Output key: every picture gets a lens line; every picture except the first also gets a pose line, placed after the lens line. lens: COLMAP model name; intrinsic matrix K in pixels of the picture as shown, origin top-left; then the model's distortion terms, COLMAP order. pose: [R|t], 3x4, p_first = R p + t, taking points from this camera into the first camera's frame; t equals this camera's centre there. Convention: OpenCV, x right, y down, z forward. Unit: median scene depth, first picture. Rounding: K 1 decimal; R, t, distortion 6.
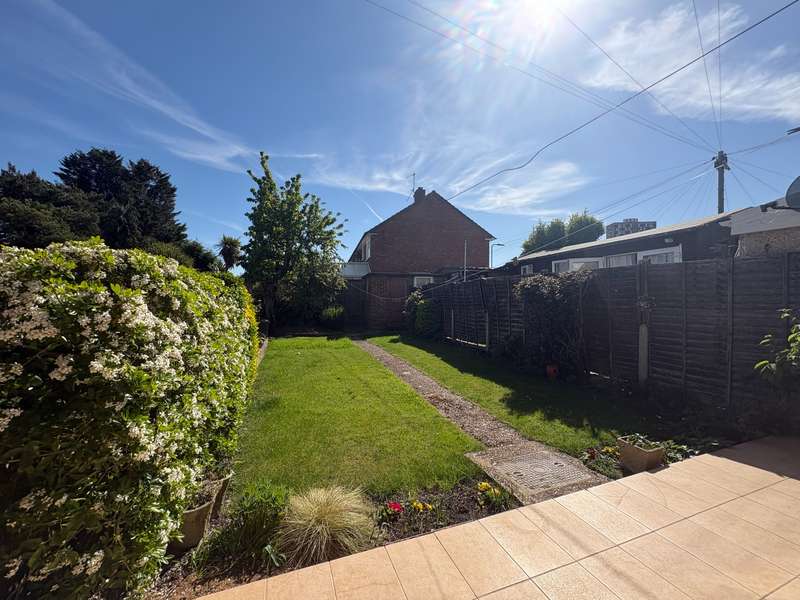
lens RADIAL K [[320.3, 0, 400.0], [0, 320.3, 300.0], [0, 0, 1]] dist [0.001667, 0.000232]
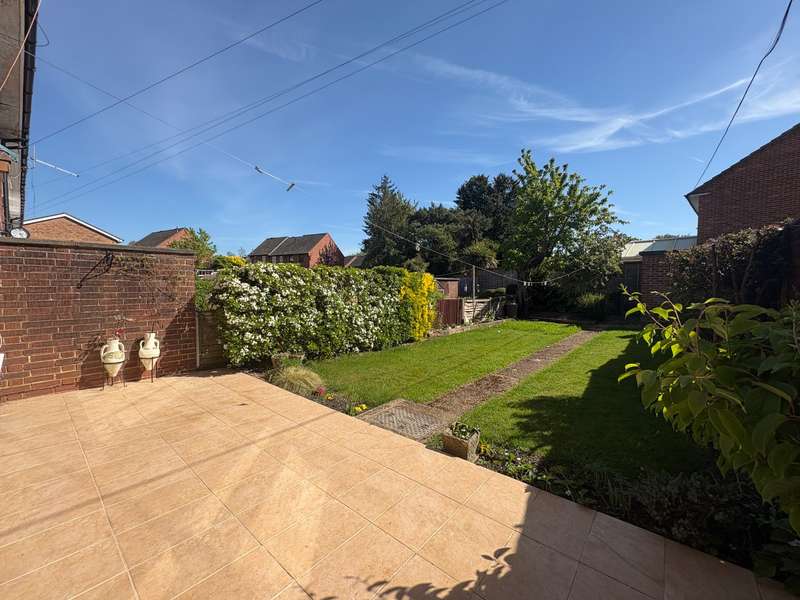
lens RADIAL K [[320.3, 0, 400.0], [0, 320.3, 300.0], [0, 0, 1]] dist [0.001667, 0.000232]
pose [[0.495909, 0.043141, -0.867302, 0.832777], [-0.008857, 0.998965, 0.044626, 0.011580], [0.868329, -0.014449, 0.495778, 0.220446]]
